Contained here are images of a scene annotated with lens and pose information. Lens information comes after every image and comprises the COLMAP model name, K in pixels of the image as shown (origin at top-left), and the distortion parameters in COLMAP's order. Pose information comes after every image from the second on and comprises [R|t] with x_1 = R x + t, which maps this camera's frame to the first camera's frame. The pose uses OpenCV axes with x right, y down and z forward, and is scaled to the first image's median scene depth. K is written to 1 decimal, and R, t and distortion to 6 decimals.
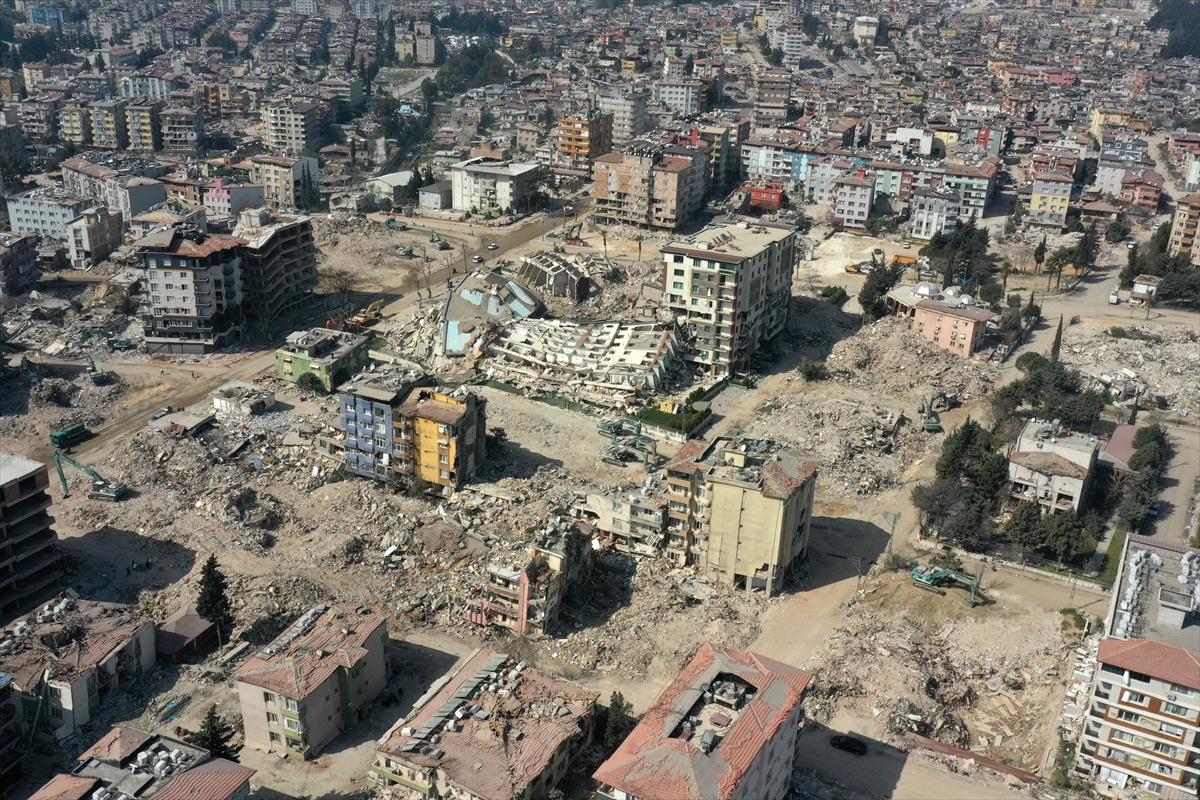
lens RADIAL K [[1067.0, 0, 598.0], [0, 1067.0, 402.0], [0, 0, 1]] dist [0.010481, 0.000534]
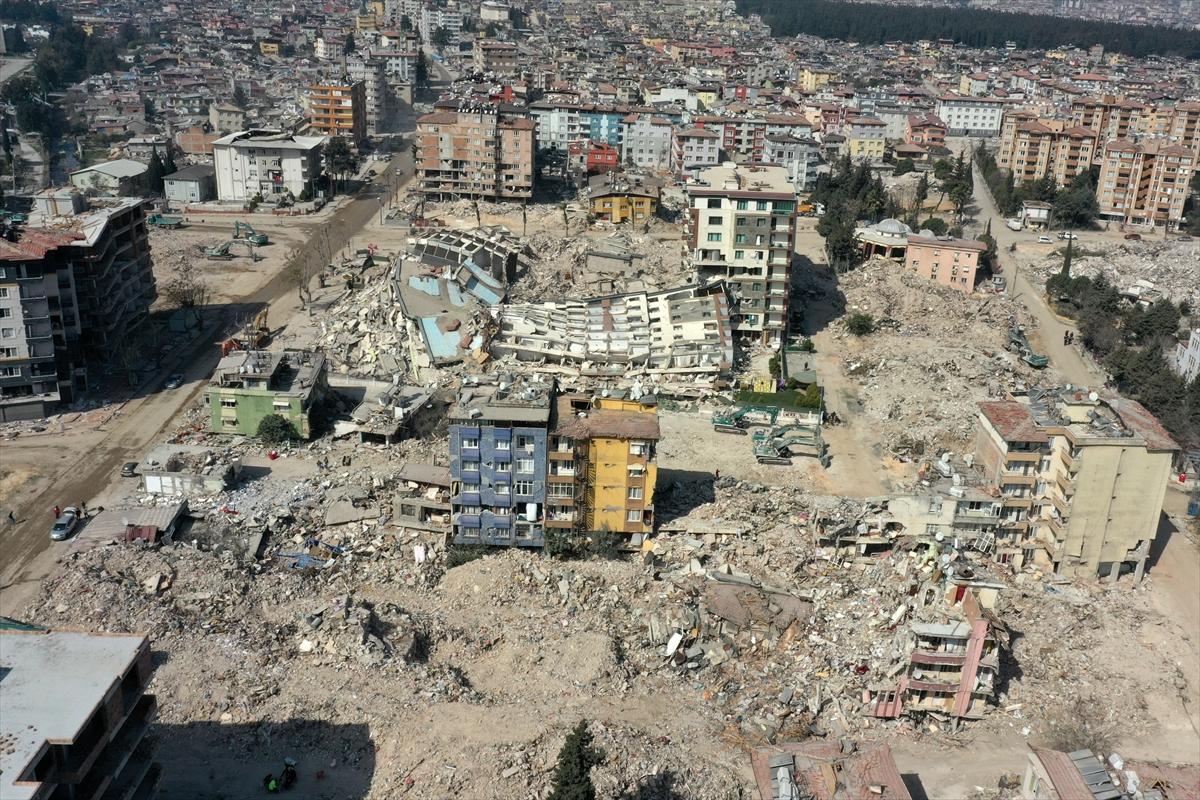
lens RADIAL K [[1067.0, 0, 599.0], [0, 1067.0, 399.2], [0, 0, 1]] dist [0.010481, 0.000534]
pose [[0.900743, -0.148423, 0.408206, -0.332274], [0.156372, 0.987598, 0.014040, -0.013837], [-0.405228, 0.051186, 0.912782, 0.302734]]
